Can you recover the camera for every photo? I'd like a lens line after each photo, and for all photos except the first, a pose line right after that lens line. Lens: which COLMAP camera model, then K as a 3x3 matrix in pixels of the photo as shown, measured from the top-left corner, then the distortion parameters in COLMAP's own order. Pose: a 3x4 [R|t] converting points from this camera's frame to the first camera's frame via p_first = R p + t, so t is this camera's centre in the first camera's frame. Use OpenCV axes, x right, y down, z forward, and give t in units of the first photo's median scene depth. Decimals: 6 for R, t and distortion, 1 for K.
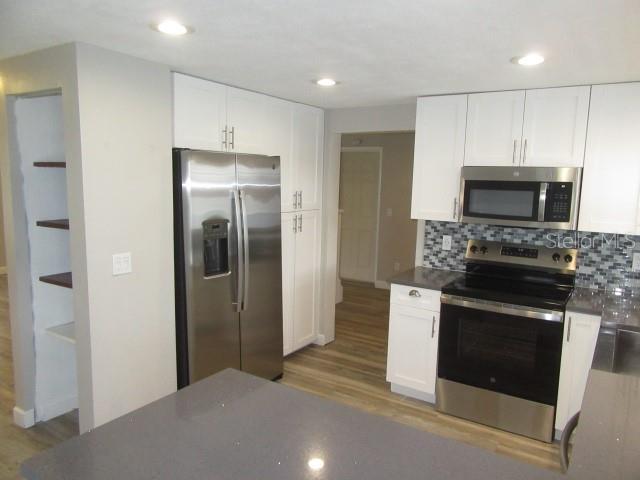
lens RADIAL K [[474.0, 0, 320.0], [0, 474.0, 240.0], [0, 0, 1]] dist [-0.004455, -0.000531]
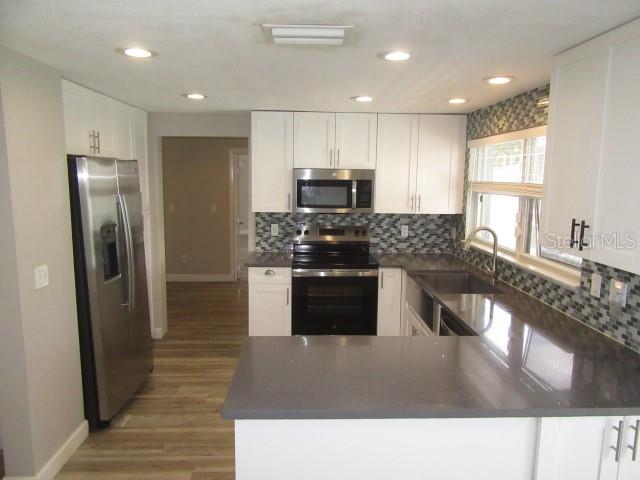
lens RADIAL K [[474.0, 0, 320.0], [0, 474.0, 240.0], [0, 0, 1]] dist [-0.004455, -0.000531]
pose [[0.816306, -0.095003, 0.569753, -0.385264], [0.083622, 0.995427, 0.046173, -0.017108], [-0.571534, 0.009952, 0.820518, -0.084984]]
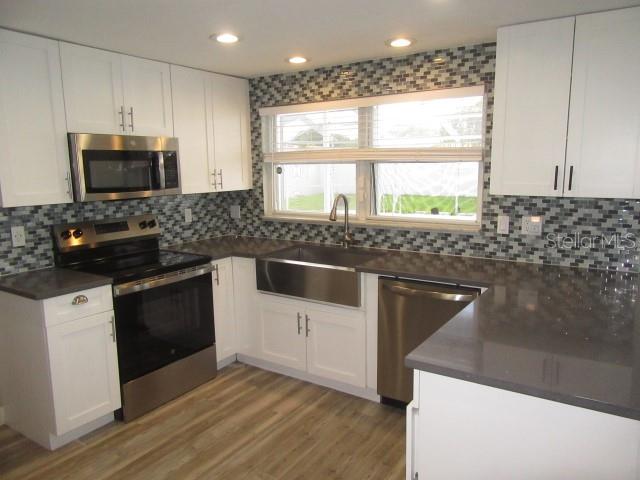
lens RADIAL K [[474.0, 0, 320.0], [0, 474.0, 240.0], [0, 0, 1]] dist [-0.004455, -0.000531]
pose [[0.010647, -0.182787, 0.983095, -0.522125], [0.144075, 0.973172, 0.179382, -0.061260], [-0.989509, 0.139730, 0.036697, 0.574746]]
